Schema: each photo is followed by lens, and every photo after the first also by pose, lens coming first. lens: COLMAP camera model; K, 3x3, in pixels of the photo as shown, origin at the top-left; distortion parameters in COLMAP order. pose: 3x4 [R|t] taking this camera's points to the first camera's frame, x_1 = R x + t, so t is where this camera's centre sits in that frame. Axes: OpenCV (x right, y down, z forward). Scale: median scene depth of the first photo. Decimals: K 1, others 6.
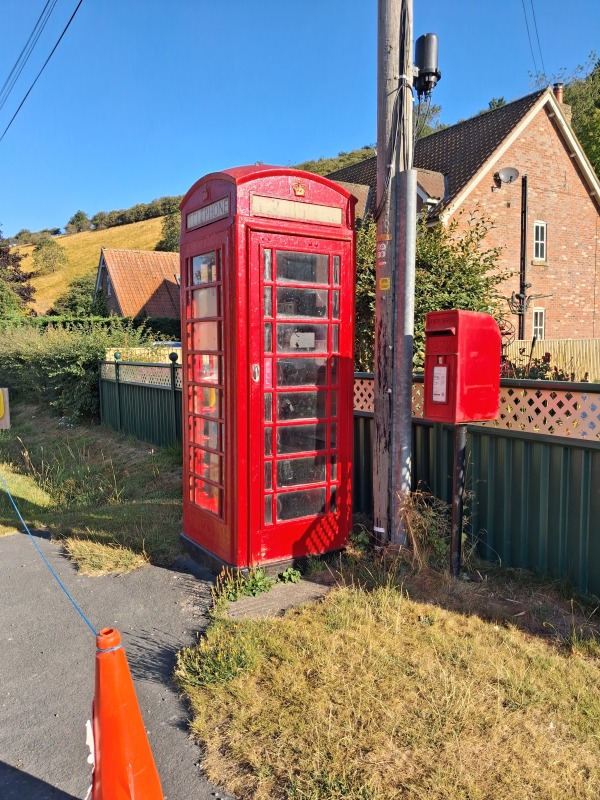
lens RADIAL K [[629.6, 0, 300.0], [0, 629.6, 400.0], [0, 0, 1]] dist [0.007325, -0.060103]
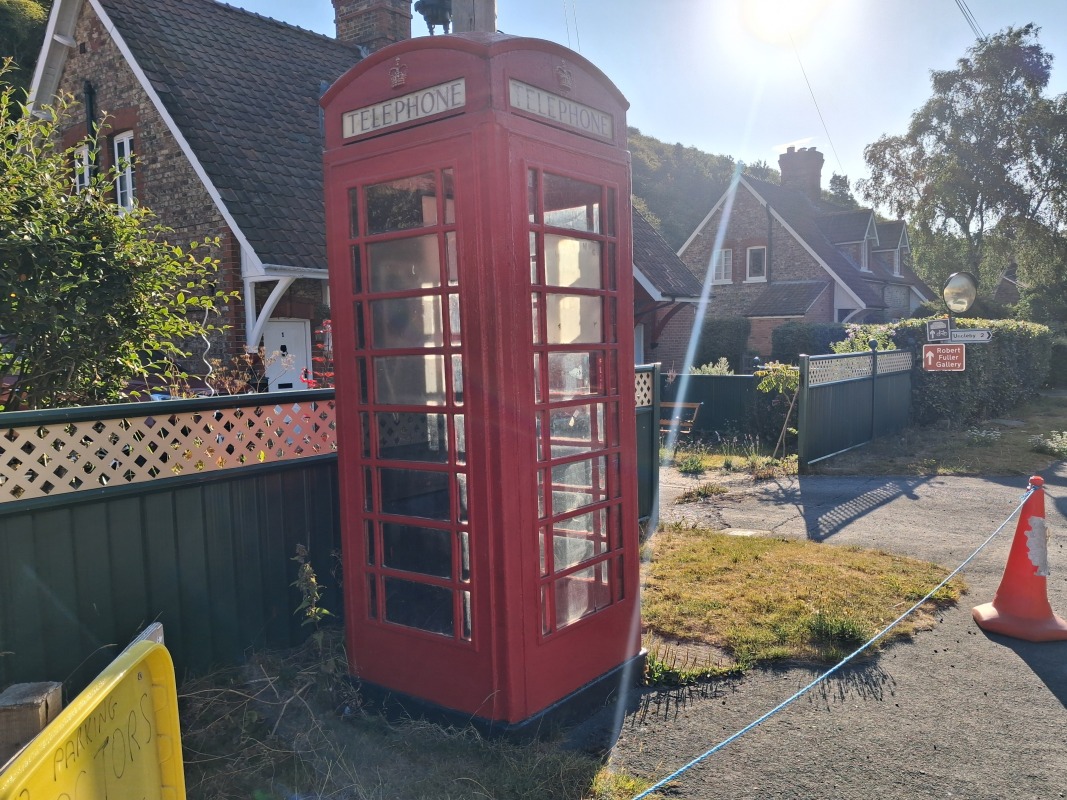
lens RADIAL K [[839.8, 0, 541.3], [0, 839.8, 393.5], [0, 0, 1]] dist [0.007325, -0.060103]
pose [[-0.321874, -0.047171, 0.945607, -0.532718], [0.104922, 0.990829, 0.085142, -0.063257], [-0.940951, 0.126620, -0.313973, 0.767780]]
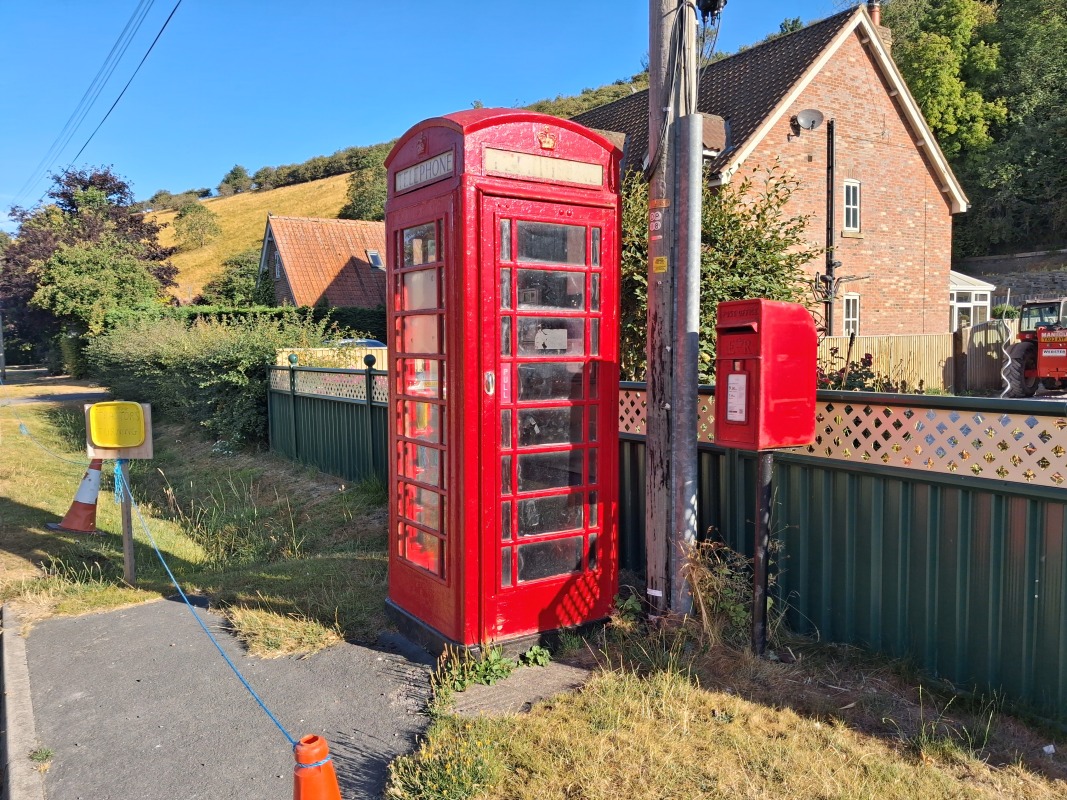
lens RADIAL K [[839.8, 0, 541.3], [0, 839.8, 393.5], [0, 0, 1]] dist [0.007325, -0.060103]
pose [[0.999912, -0.003788, 0.012690, -0.020248], [0.004125, 0.999636, -0.026673, -0.003796], [-0.012584, 0.026723, 0.999564, 0.001912]]
